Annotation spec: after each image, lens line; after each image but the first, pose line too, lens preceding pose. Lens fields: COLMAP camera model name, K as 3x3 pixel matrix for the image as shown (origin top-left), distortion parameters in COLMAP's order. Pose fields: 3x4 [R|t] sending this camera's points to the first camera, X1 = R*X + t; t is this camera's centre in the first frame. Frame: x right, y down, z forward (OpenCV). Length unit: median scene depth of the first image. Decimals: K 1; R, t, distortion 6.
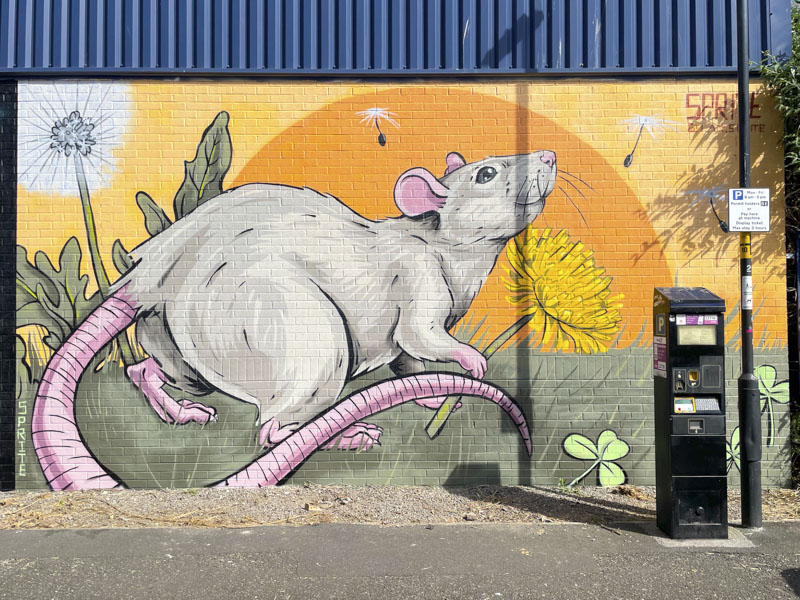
lens RADIAL K [[614.1, 0, 405.3], [0, 614.1, 294.6], [0, 0, 1]] dist [0.011887, -0.038569]
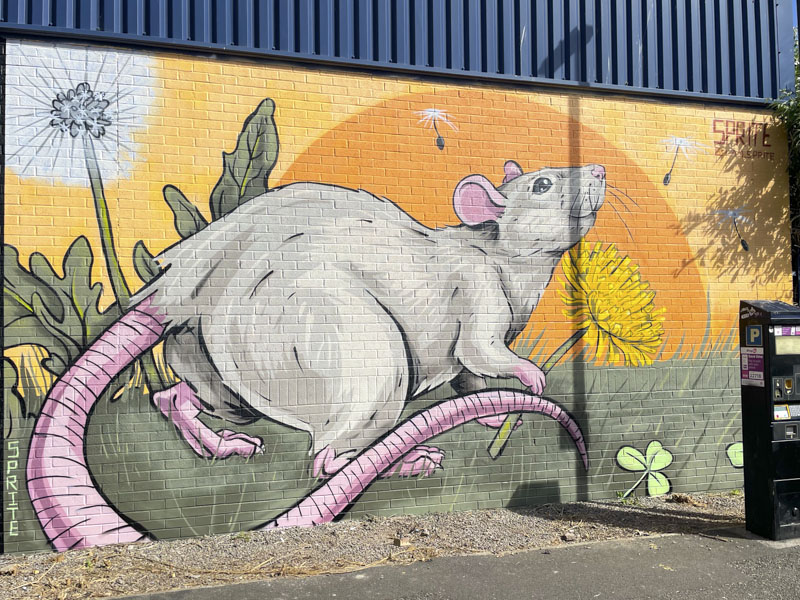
lens RADIAL K [[614.1, 0, 395.7], [0, 614.1, 306.5], [0, 0, 1]] dist [0.011887, -0.038569]
pose [[0.970141, 0.002853, 0.242526, -0.334778], [-0.000031, 0.999932, -0.011640, 0.008918], [-0.242543, 0.011285, 0.970075, 0.108918]]
